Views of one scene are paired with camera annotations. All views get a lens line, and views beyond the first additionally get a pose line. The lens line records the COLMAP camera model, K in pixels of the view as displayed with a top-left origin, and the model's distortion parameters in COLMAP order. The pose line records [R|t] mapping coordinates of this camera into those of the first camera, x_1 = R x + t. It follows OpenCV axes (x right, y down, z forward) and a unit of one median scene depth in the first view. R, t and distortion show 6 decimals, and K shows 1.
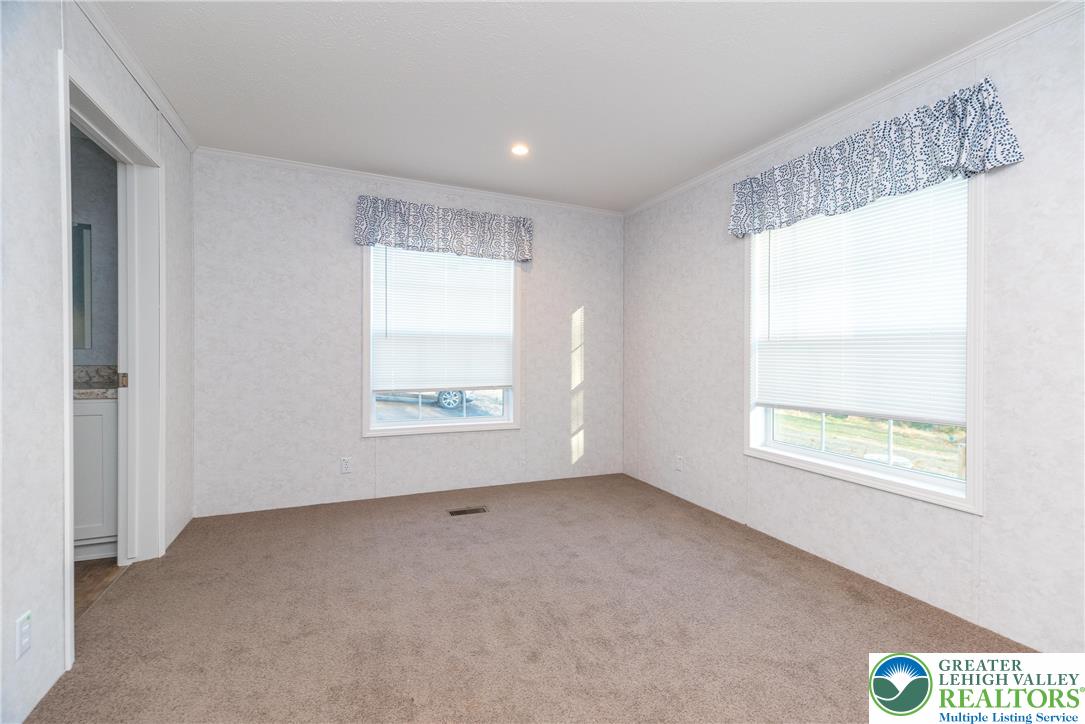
lens RADIAL K [[473.8, 0, 541.2], [0, 473.8, 358.7], [0, 0, 1]] dist [0.005101, 0.000850]
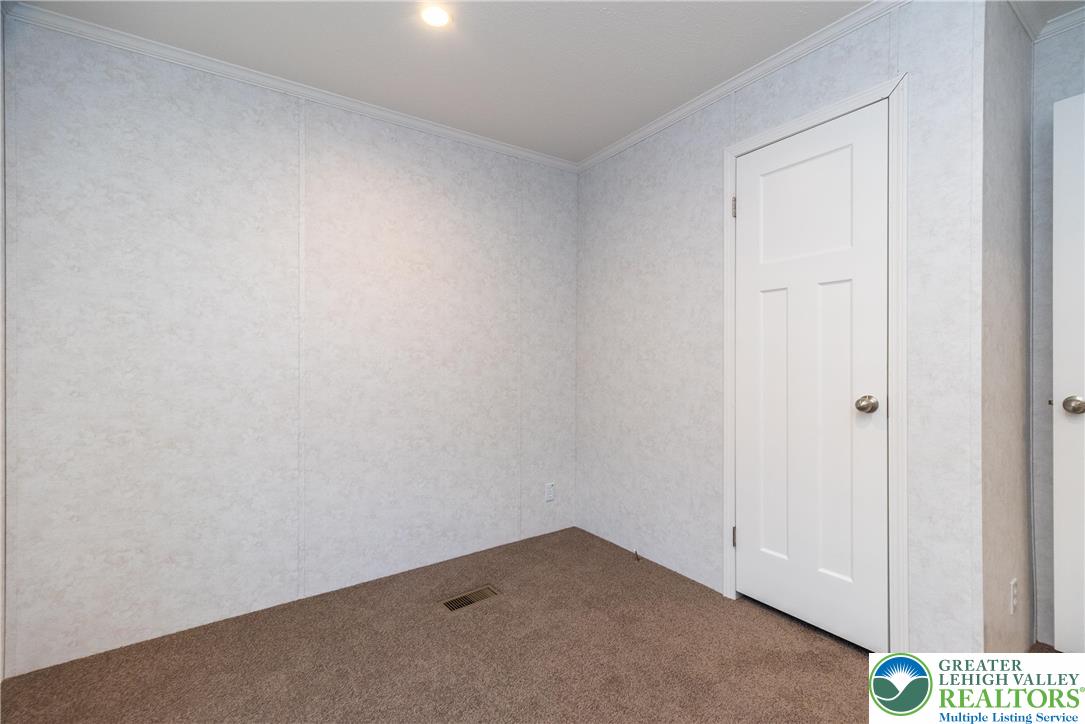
lens RADIAL K [[473.8, 0, 538.9], [0, 473.8, 362.0], [0, 0, 1]] dist [0.005101, 0.000850]
pose [[0.979948, -0.004740, 0.199195, 0.002537], [0.004878, 0.999988, -0.000204, -0.059516], [-0.199192, 0.001172, 0.979960, 0.488347]]
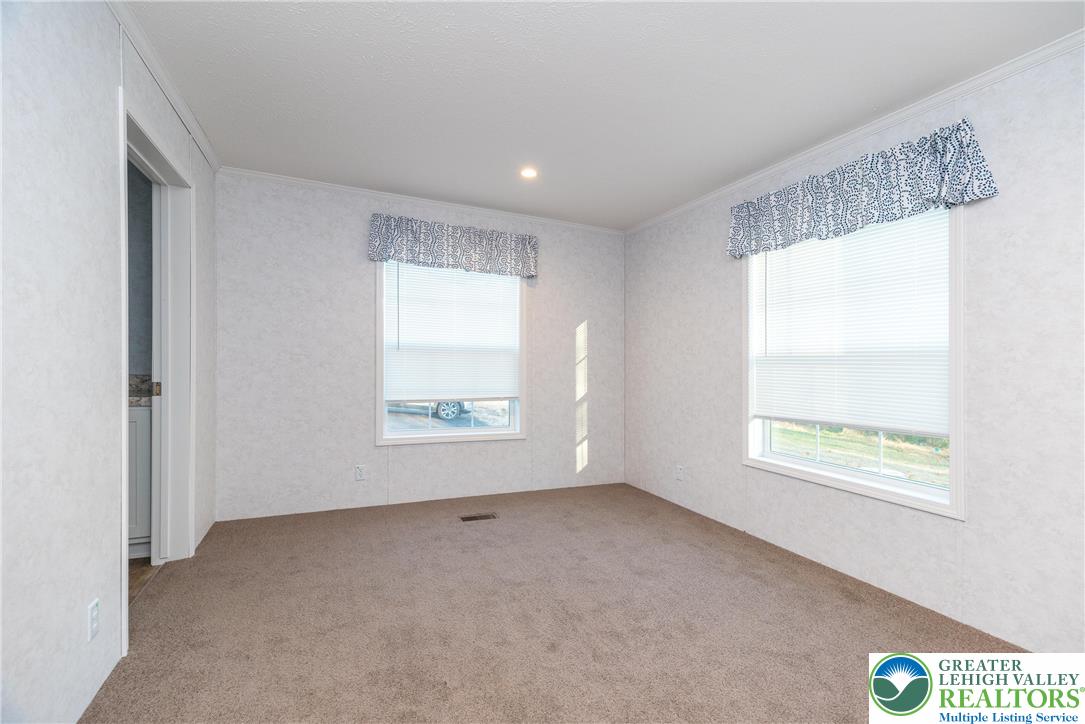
lens RADIAL K [[473.8, 0, 538.6], [0, 473.8, 358.2], [0, 0, 1]] dist [0.005101, 0.000850]
pose [[0.999955, 0.008338, 0.004456, -0.033292], [-0.008219, 0.999627, -0.026031, -0.002608], [-0.004671, 0.025993, 0.999651, -0.058139]]
